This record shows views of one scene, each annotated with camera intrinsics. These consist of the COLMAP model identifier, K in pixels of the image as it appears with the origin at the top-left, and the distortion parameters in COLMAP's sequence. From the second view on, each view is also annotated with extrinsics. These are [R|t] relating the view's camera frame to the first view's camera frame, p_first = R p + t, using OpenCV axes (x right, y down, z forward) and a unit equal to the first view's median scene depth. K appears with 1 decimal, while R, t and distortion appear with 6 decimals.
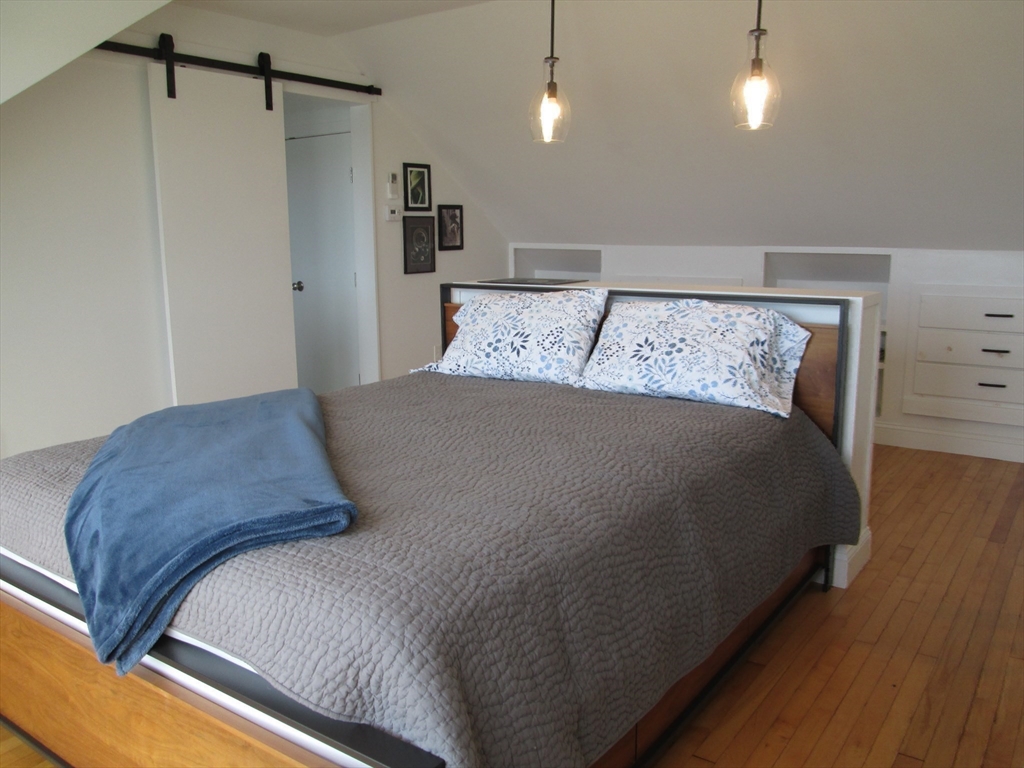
lens RADIAL K [[856.2, 0, 512.0], [0, 856.2, 384.0], [0, 0, 1]] dist [-0.041684, 0.008521]
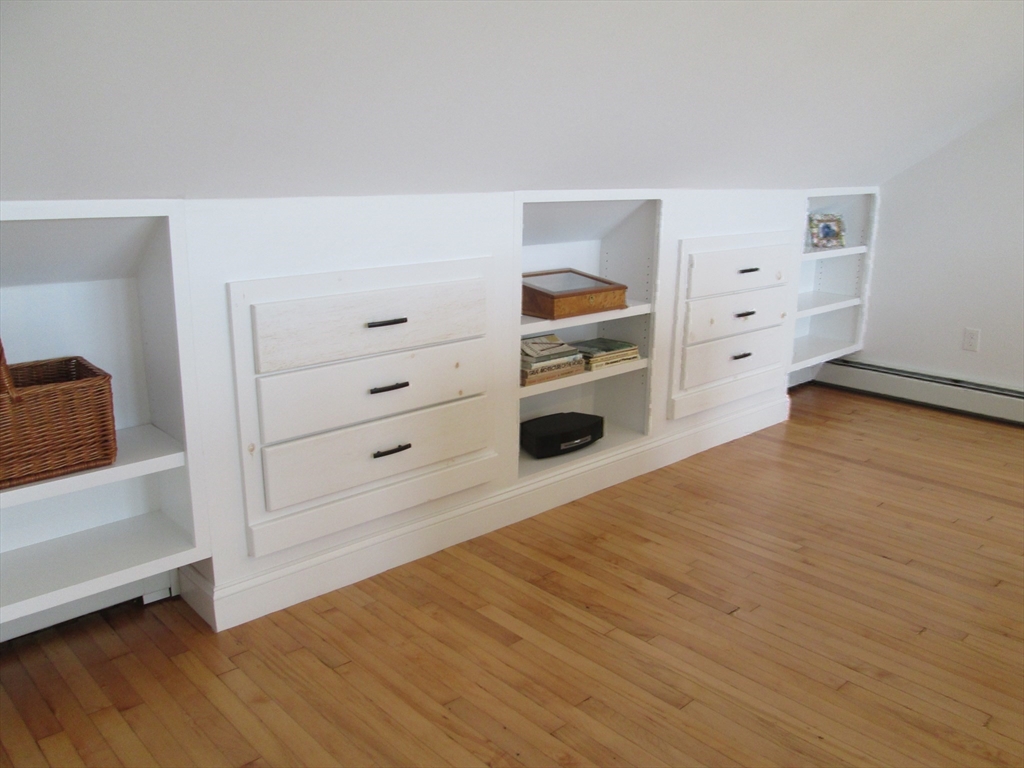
lens RADIAL K [[856.2, 0, 512.0], [0, 856.2, 384.0], [0, 0, 1]] dist [-0.041684, 0.008521]
pose [[0.189708, -0.239702, 0.952131, -0.254637], [0.161409, 0.964161, 0.210570, -0.172998], [-0.968482, 0.113736, 0.221599, 0.981809]]
